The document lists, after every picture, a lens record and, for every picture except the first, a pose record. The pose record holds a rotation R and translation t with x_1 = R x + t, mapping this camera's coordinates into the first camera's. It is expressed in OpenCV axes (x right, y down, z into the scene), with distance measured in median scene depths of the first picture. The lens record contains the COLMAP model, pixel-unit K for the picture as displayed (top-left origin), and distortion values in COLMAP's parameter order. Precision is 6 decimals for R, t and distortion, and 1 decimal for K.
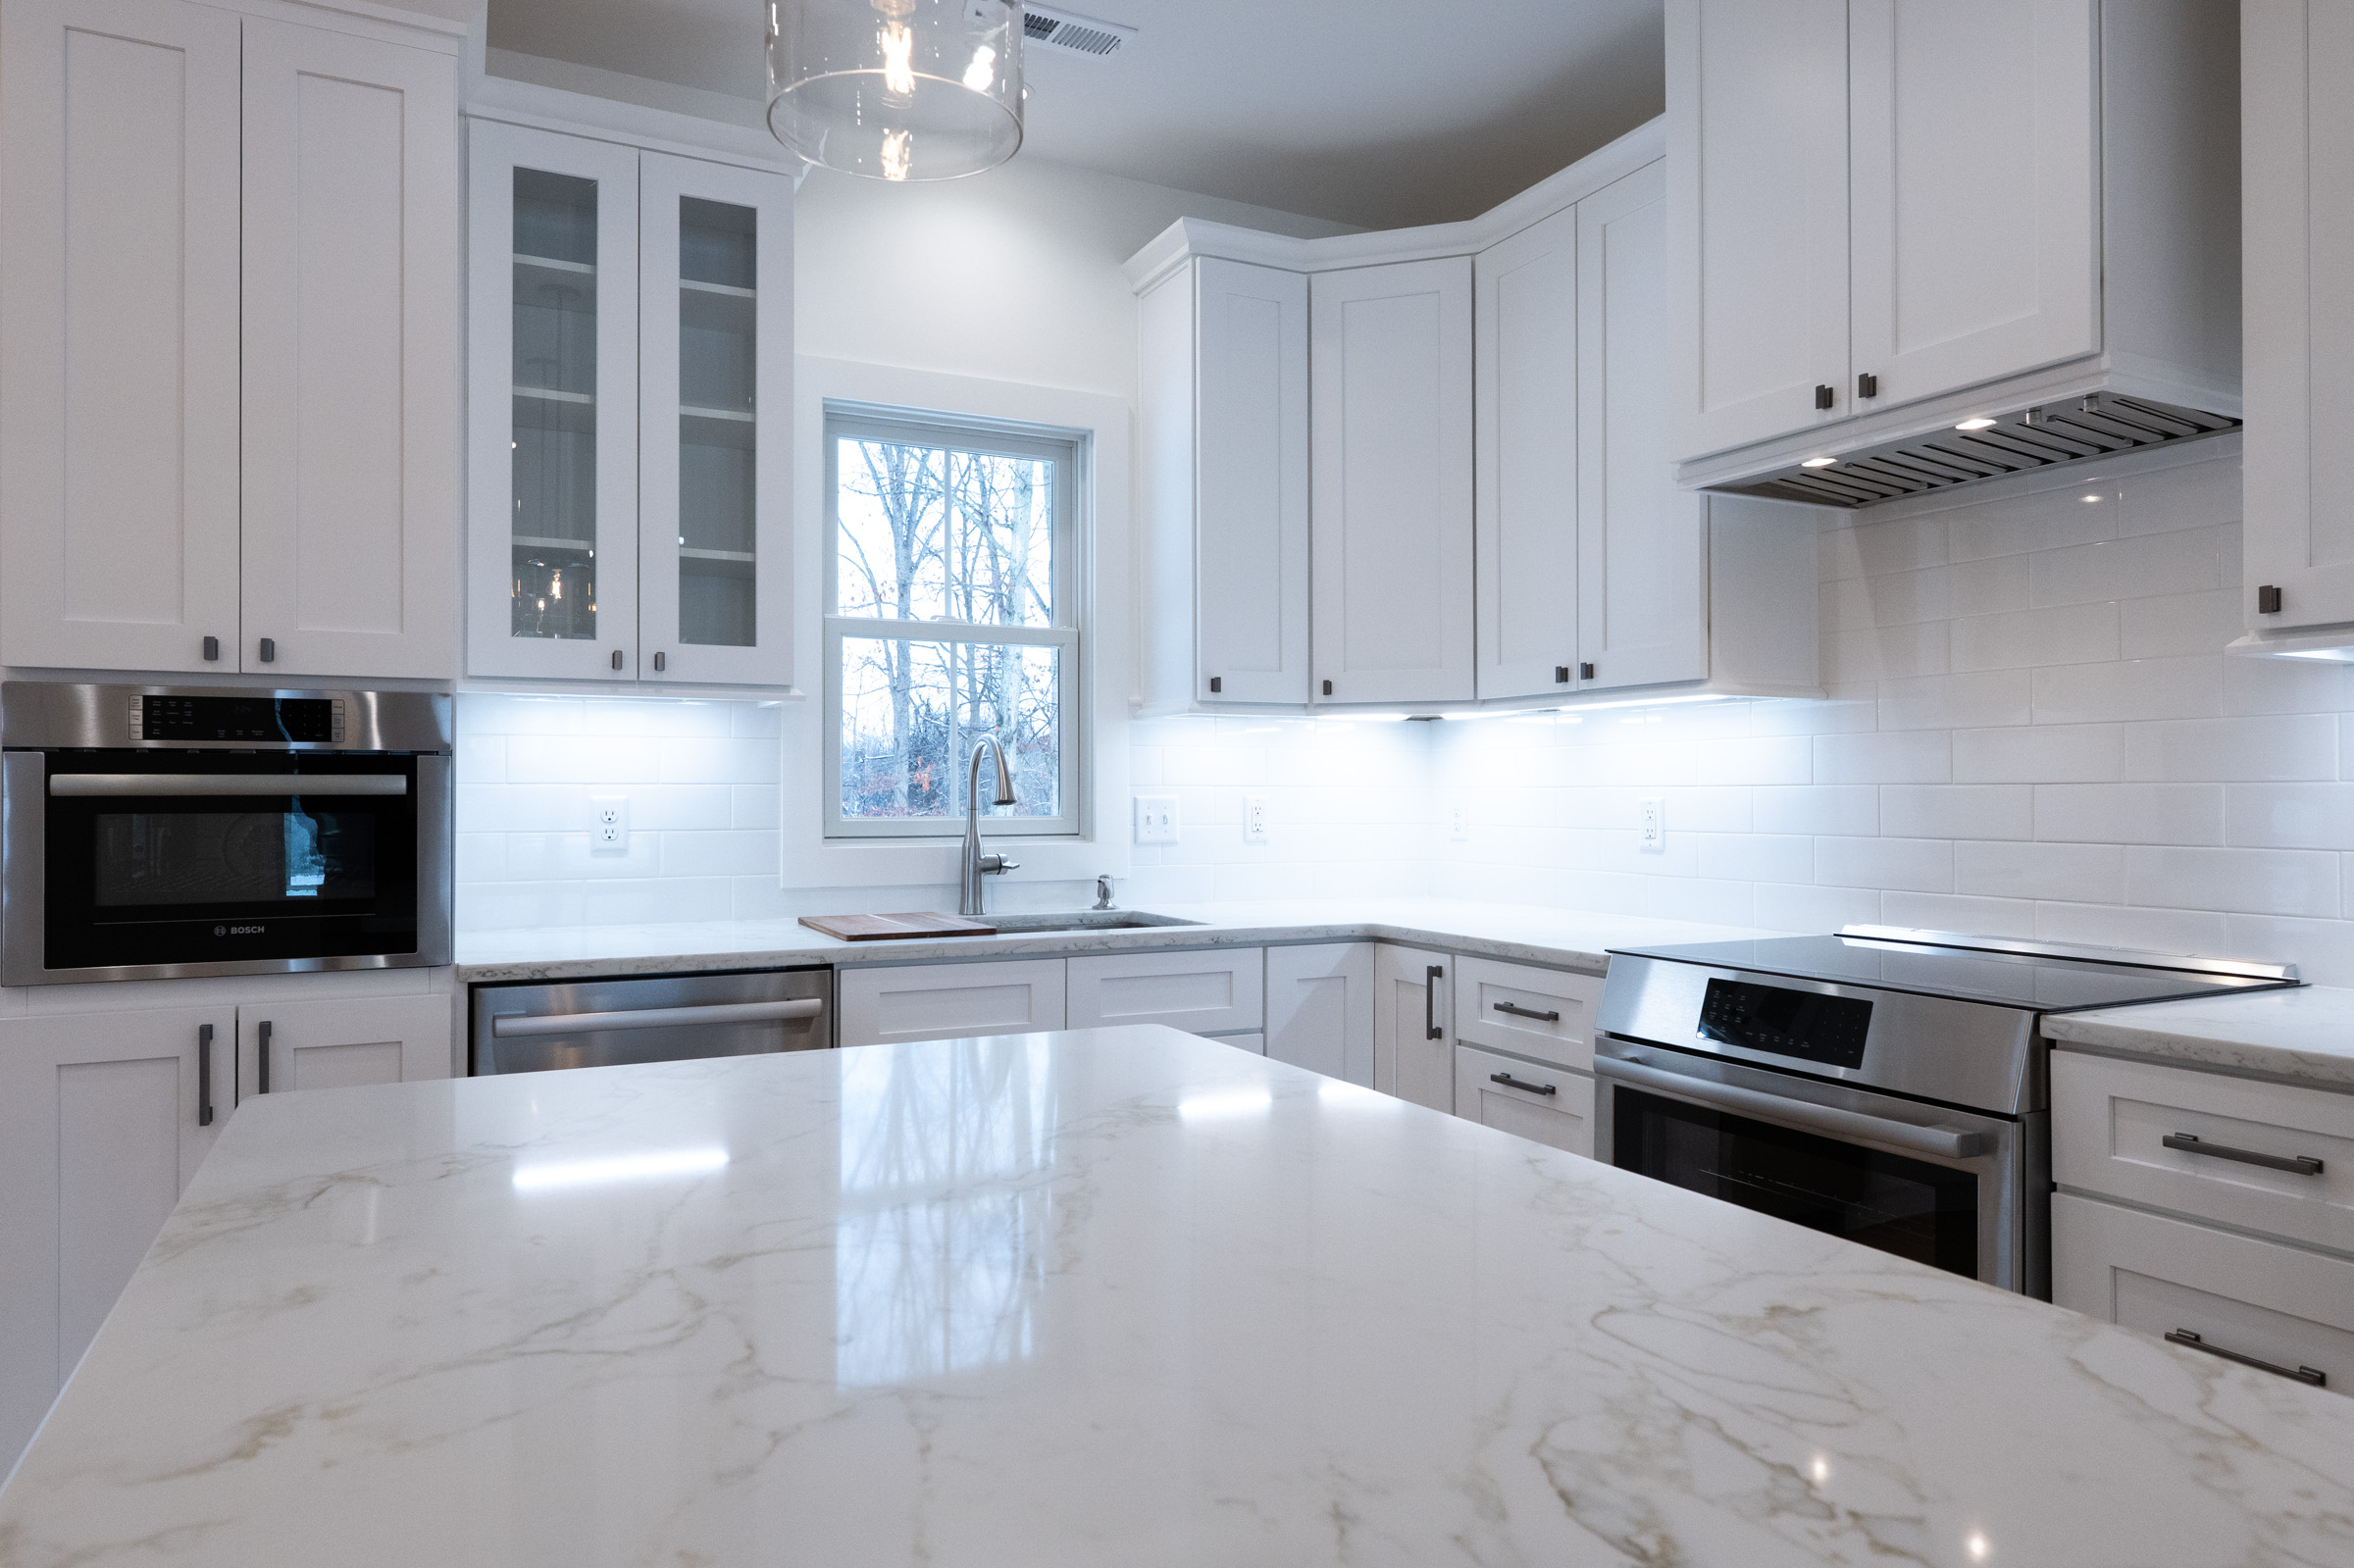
lens RADIAL K [[1458.6, 0, 1203.2], [0, 1458.6, 784.3], [0, 0, 1]] dist [-0.001052, -0.001578]
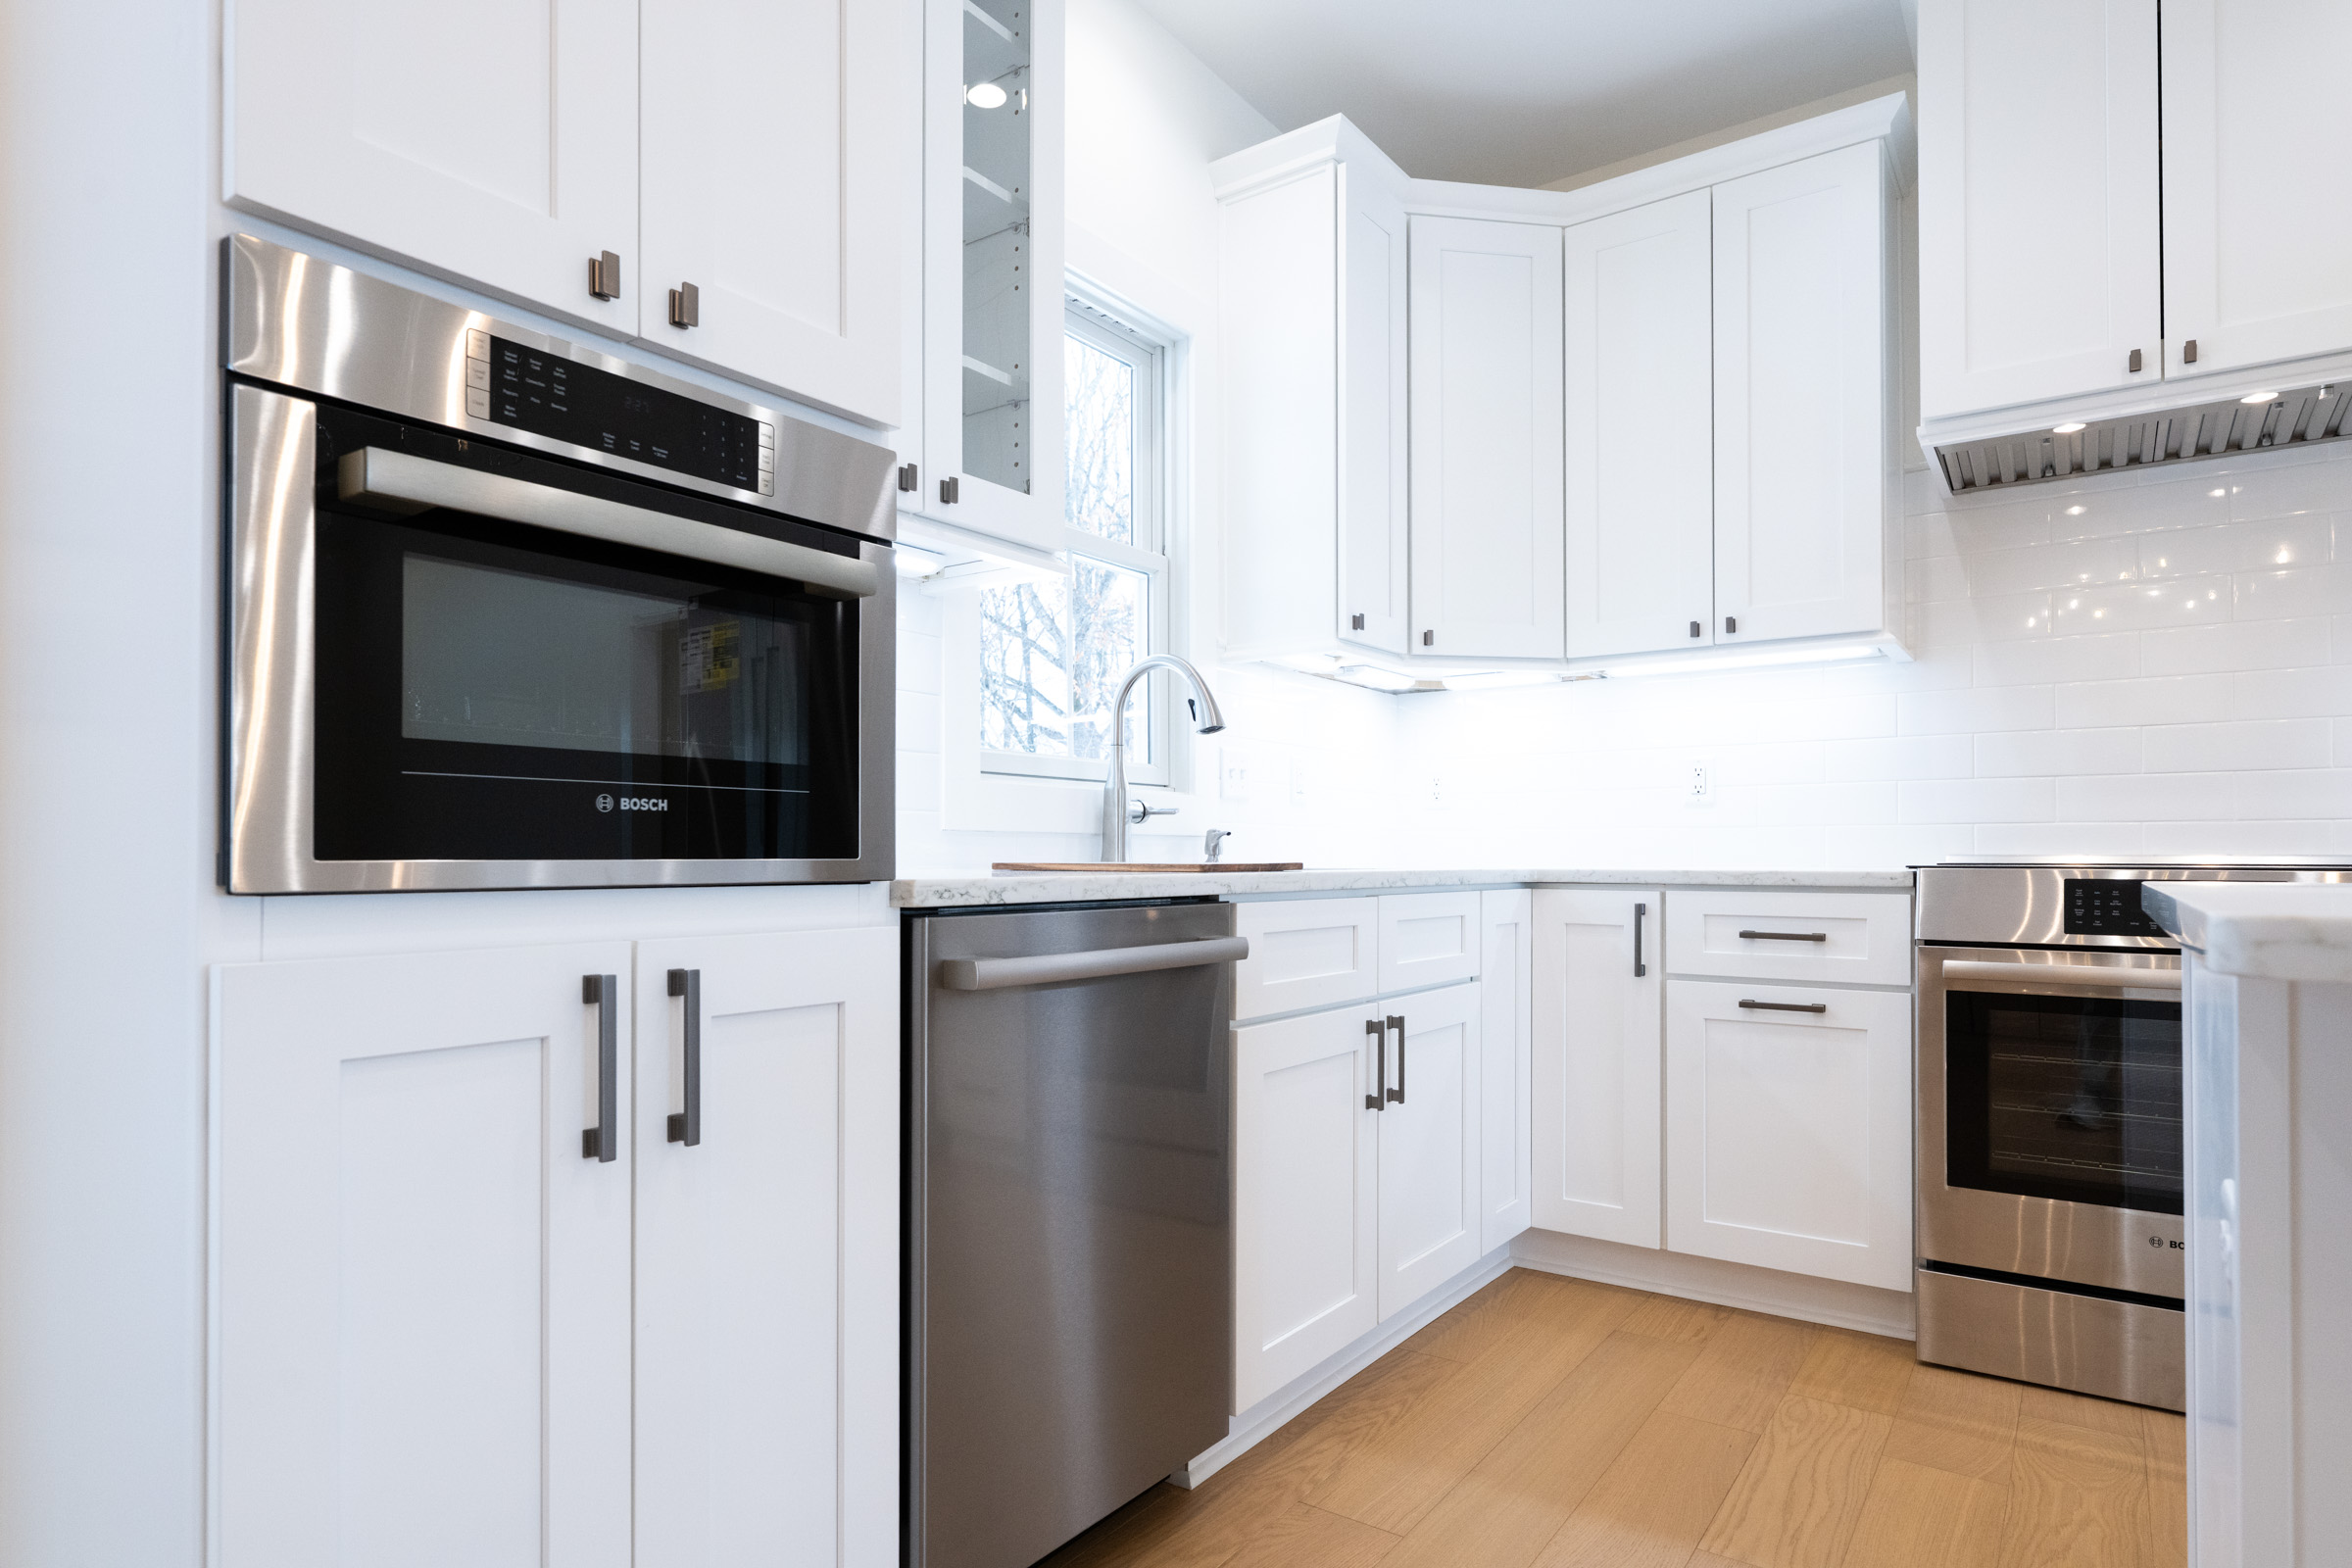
lens RADIAL K [[1284.7, 0, 1183.9], [0, 1284.7, 844.3], [0, 0, 1]] dist [0.000107, -0.000773]
pose [[0.886967, 0.003966, 0.461816, -0.560787], [-0.001869, 0.999986, -0.004997, 0.093969], [-0.461830, 0.003569, 0.886961, 0.379133]]
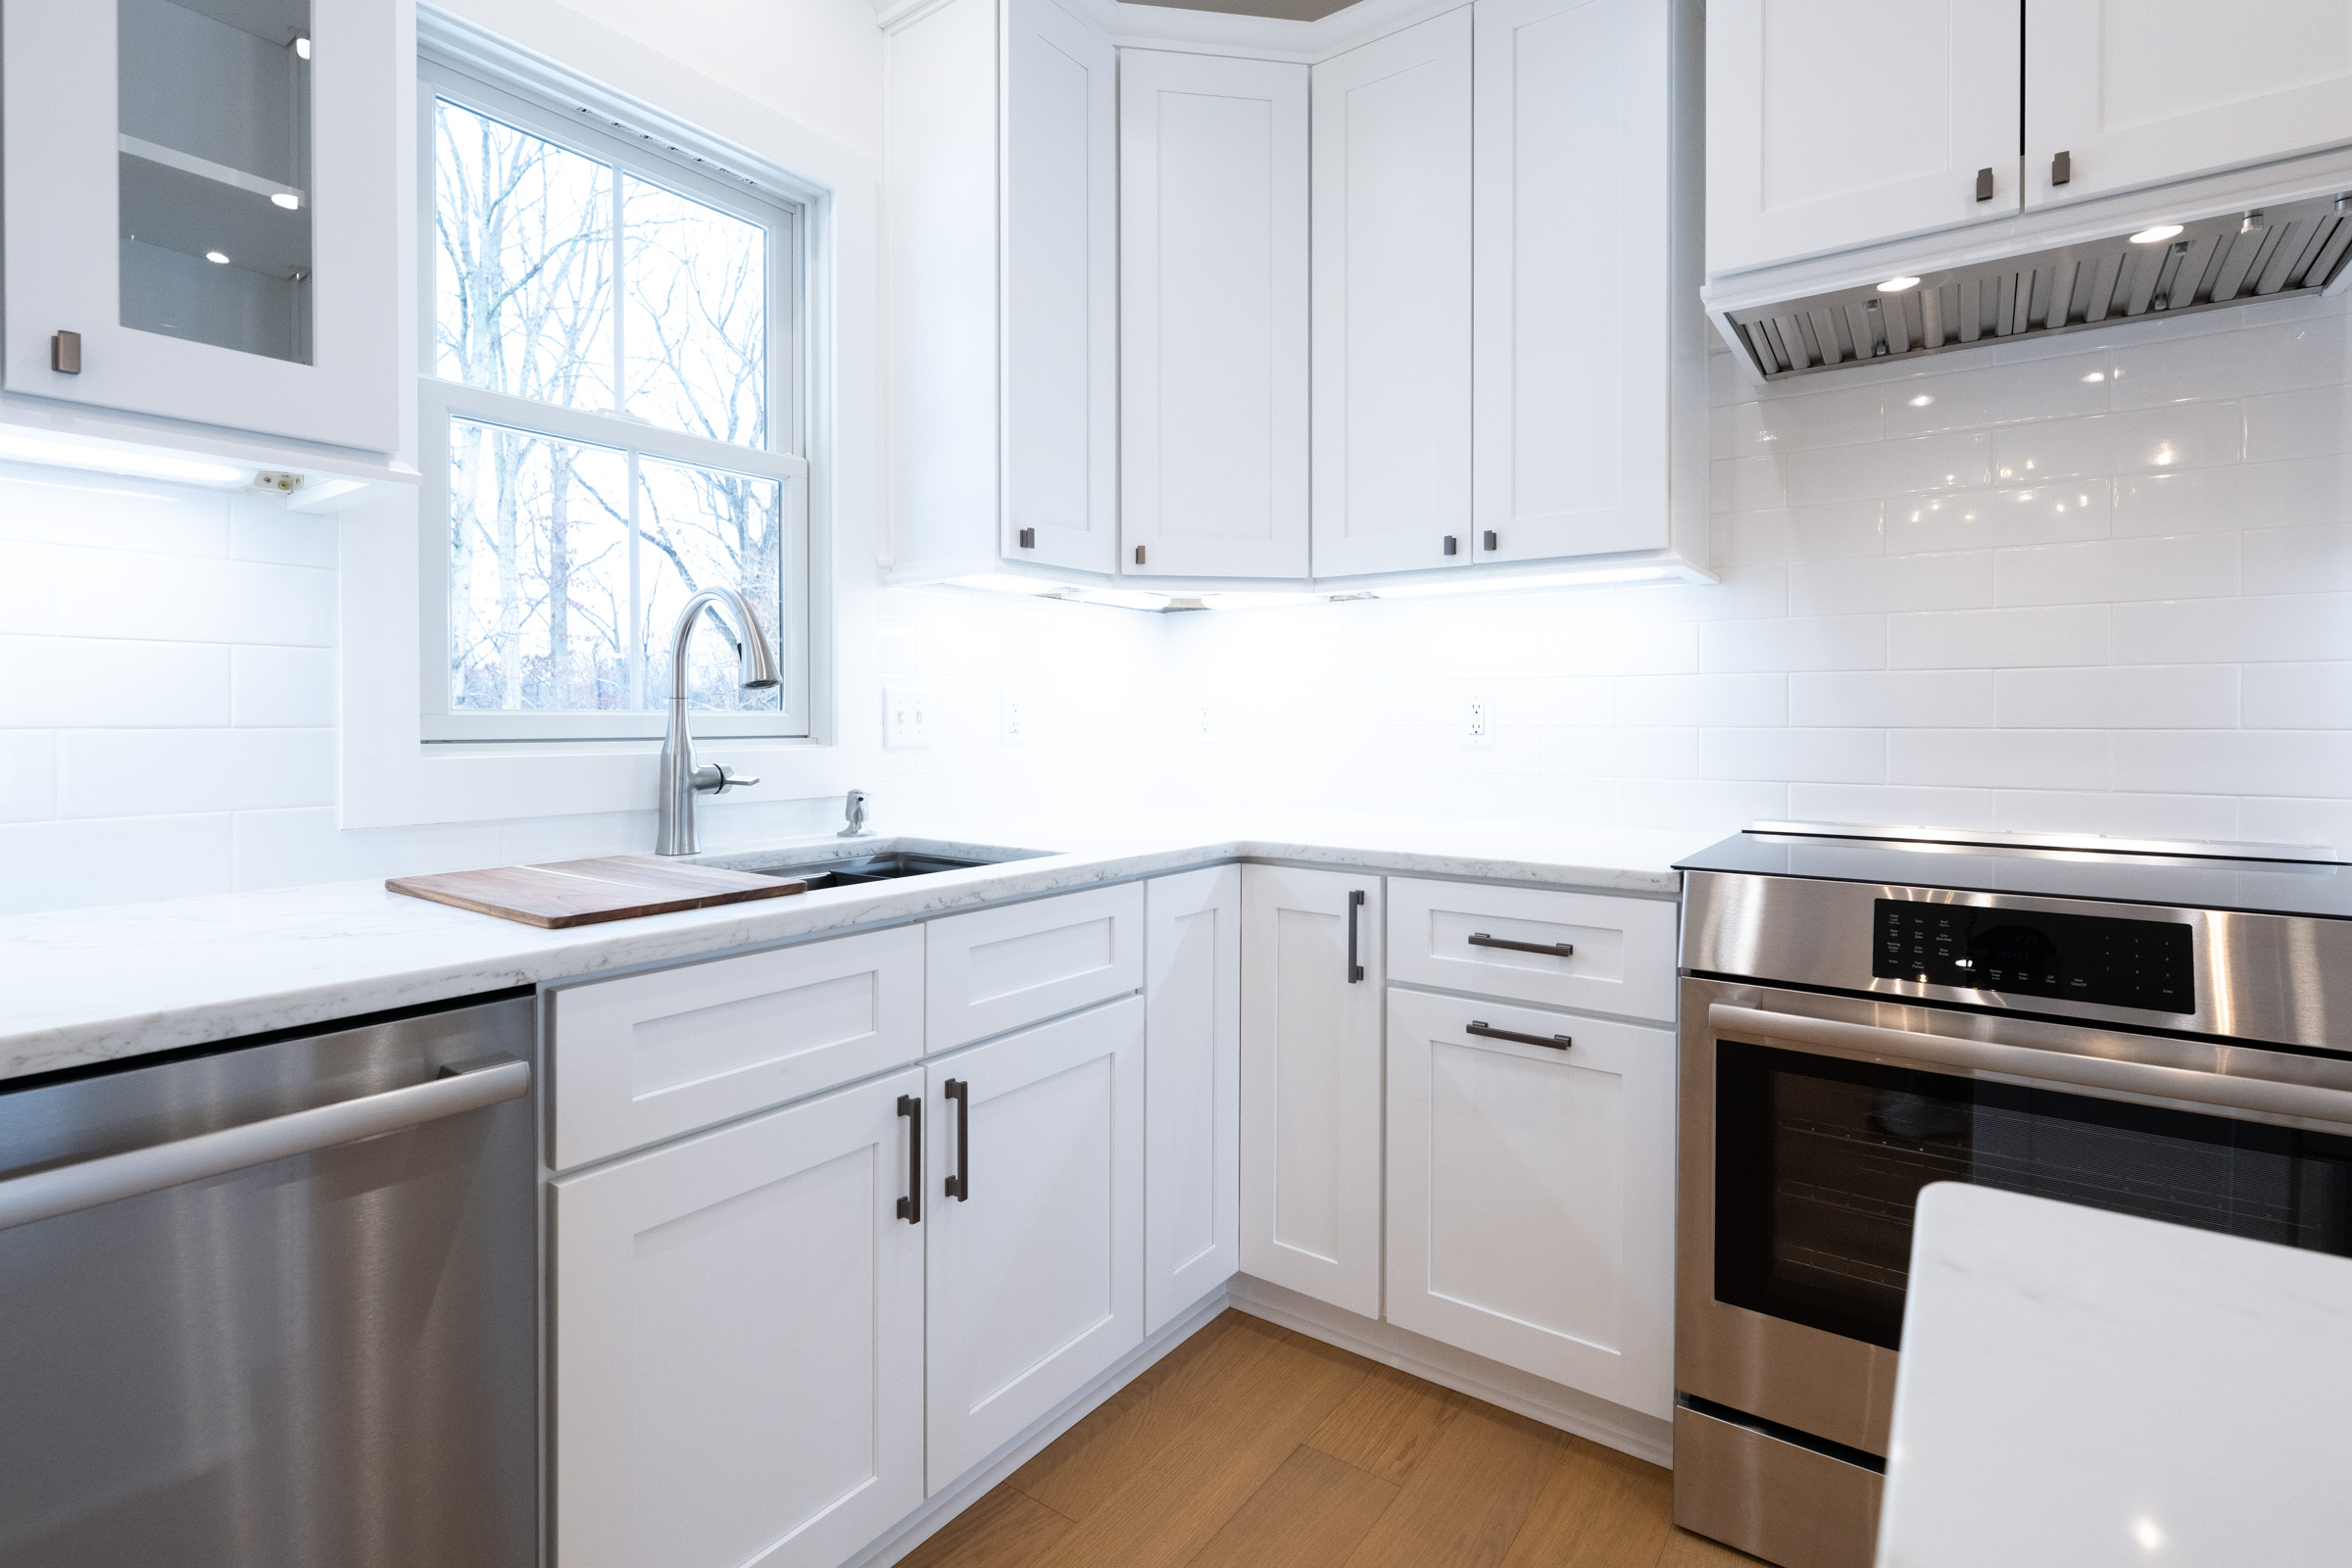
lens RADIAL K [[1093.0, 0, 1173.0], [0, 1093.0, 726.5], [0, 0, 1]] dist [-0.002711, 0.000223]
pose [[0.894816, -0.002439, 0.446427, -0.213658], [-0.003305, 0.999921, 0.012087, 0.028057], [-0.446422, -0.012291, 0.894738, 0.534313]]
